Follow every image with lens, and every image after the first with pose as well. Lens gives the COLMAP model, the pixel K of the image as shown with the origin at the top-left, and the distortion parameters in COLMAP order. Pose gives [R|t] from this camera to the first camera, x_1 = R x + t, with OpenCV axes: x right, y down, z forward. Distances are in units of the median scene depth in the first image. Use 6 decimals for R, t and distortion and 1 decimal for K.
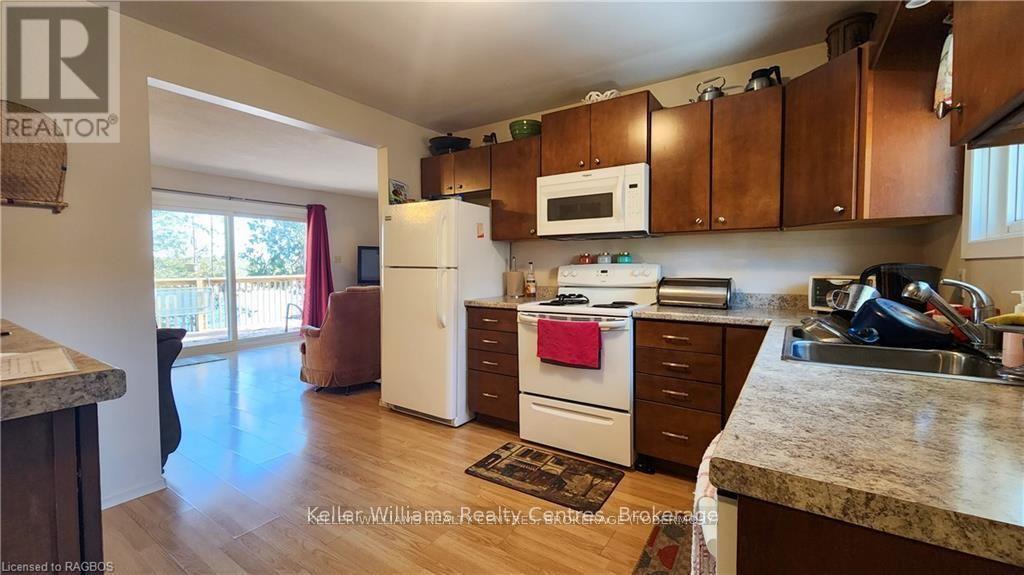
lens RADIAL K [[423.6, 0, 507.8], [0, 423.6, 282.4], [0, 0, 1]] dist [0.000403, 0.000130]
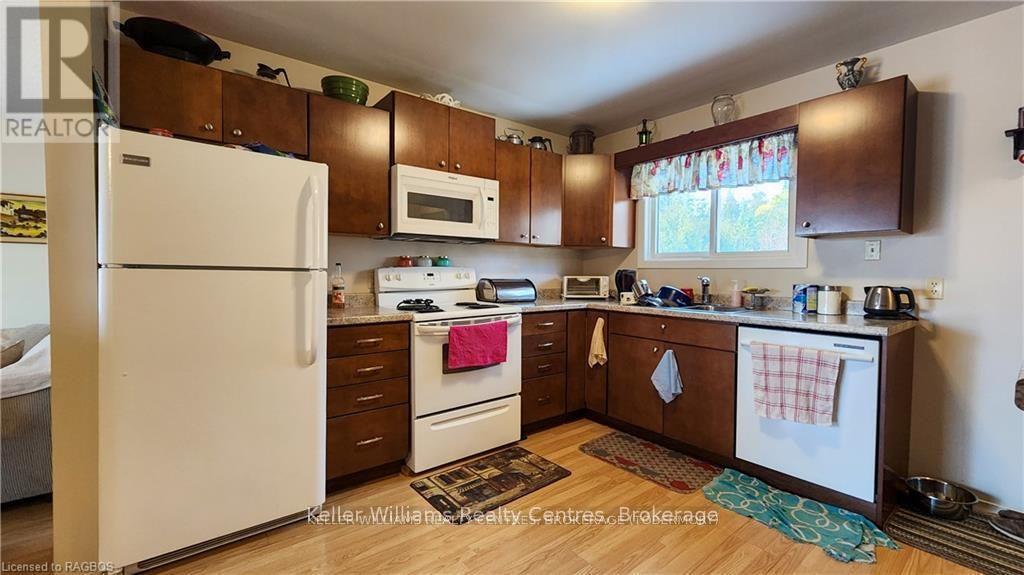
lens RADIAL K [[423.6, 0, 518.8], [0, 423.6, 285.2], [0, 0, 1]] dist [0.000403, 0.000130]
pose [[0.289287, -0.026174, 0.956885, -0.745330], [0.027817, 0.999434, 0.018928, -0.015999], [-0.956838, 0.021143, 0.289851, 0.583503]]
